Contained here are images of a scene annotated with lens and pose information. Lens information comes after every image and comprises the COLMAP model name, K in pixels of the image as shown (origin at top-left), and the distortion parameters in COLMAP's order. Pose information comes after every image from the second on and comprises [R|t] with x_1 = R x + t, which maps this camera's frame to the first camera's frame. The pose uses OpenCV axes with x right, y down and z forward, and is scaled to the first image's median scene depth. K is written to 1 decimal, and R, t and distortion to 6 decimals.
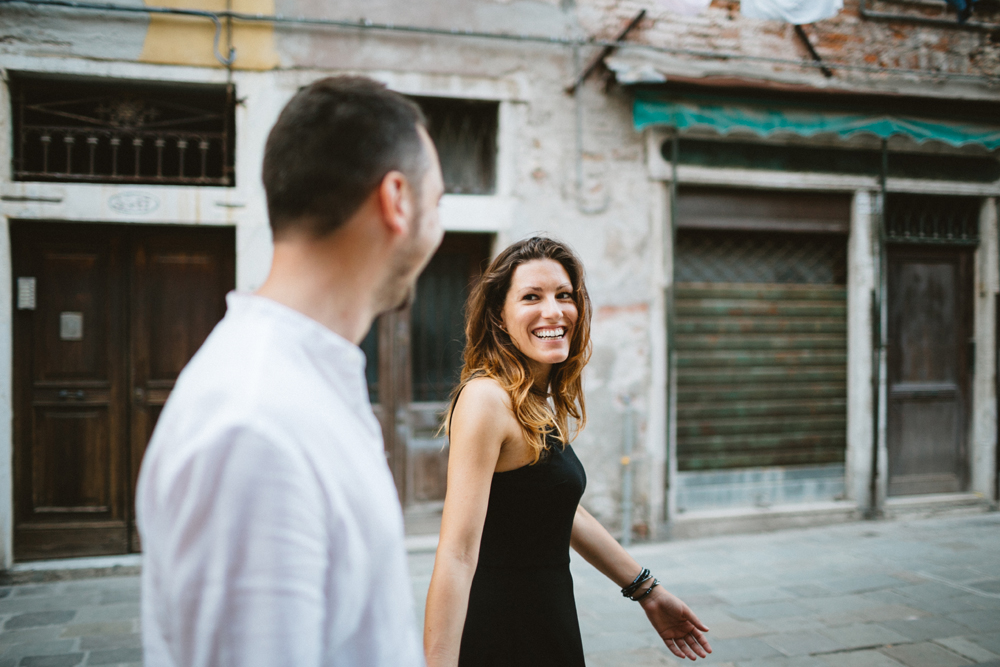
lens RADIAL K [[964.4, 0, 500.0], [0, 964.4, 333.5], [0, 0, 1]] dist [-0.129931, 0.176157]
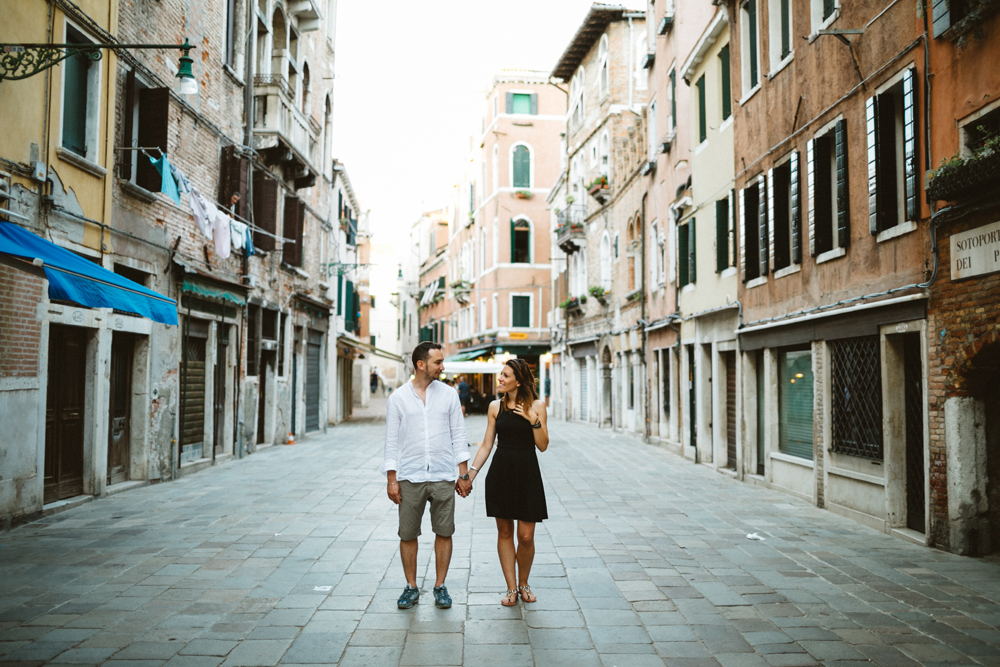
lens RADIAL K [[964.4, 0, 500.0], [0, 964.4, 333.5], [0, 0, 1]] dist [-0.129931, 0.176157]
pose [[0.286633, 0.049118, 0.956780, -1.610132], [-0.000099, 0.998686, -0.051240, -0.001273], [-0.958040, 0.014593, 0.286261, -0.318629]]
